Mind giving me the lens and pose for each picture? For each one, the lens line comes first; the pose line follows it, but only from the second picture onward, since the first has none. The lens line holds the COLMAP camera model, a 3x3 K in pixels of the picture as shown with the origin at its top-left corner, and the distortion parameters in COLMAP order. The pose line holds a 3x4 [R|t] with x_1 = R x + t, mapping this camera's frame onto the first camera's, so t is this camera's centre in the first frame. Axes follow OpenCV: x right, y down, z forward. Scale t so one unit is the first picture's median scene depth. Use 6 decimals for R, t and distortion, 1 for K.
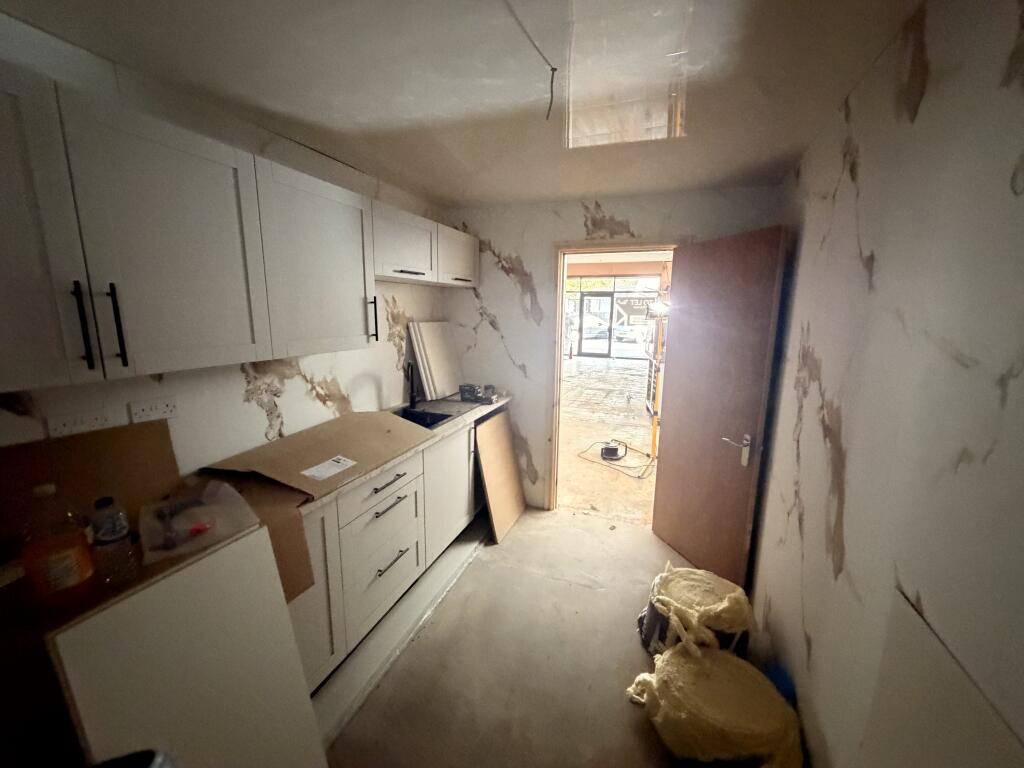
lens RADIAL K [[410.8, 0, 514.8], [0, 410.8, 385.5], [0, 0, 1]] dist [-0.000244, -0.000207]
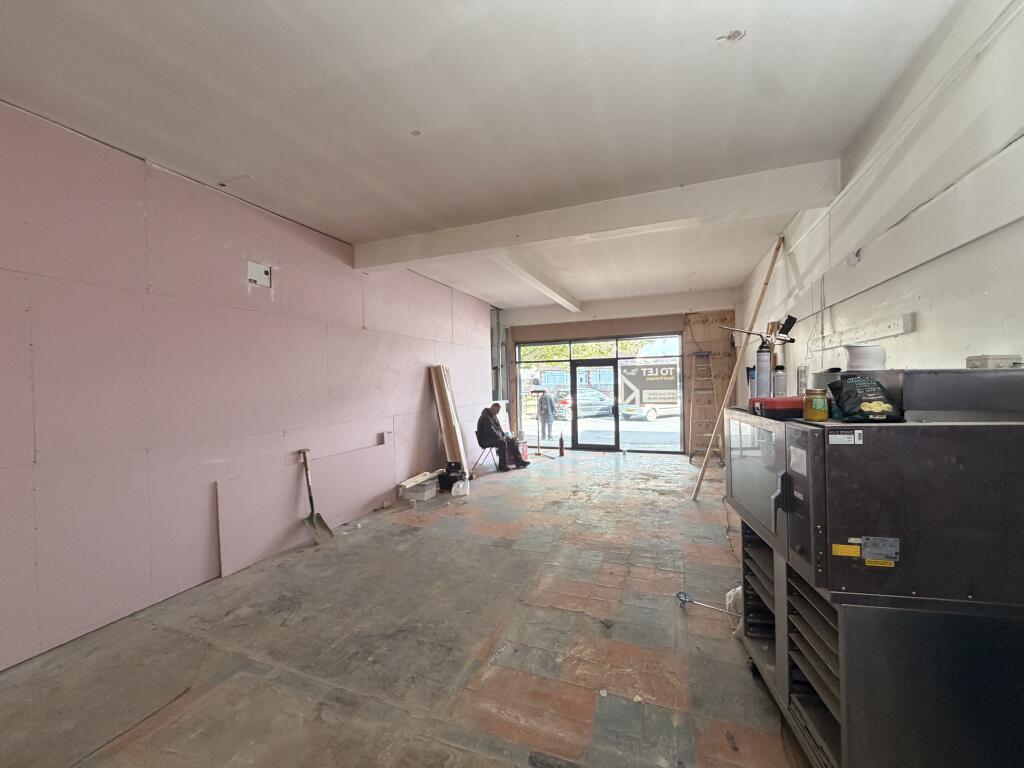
lens RADIAL K [[410.8, 0, 505.7], [0, 410.8, 381.4], [0, 0, 1]] dist [-0.000244, -0.000207]
pose [[0.999071, -0.035244, -0.024818, 0.062136], [0.030005, 0.981975, -0.186613, -0.059824], [0.030947, 0.185695, 0.982120, 0.290765]]
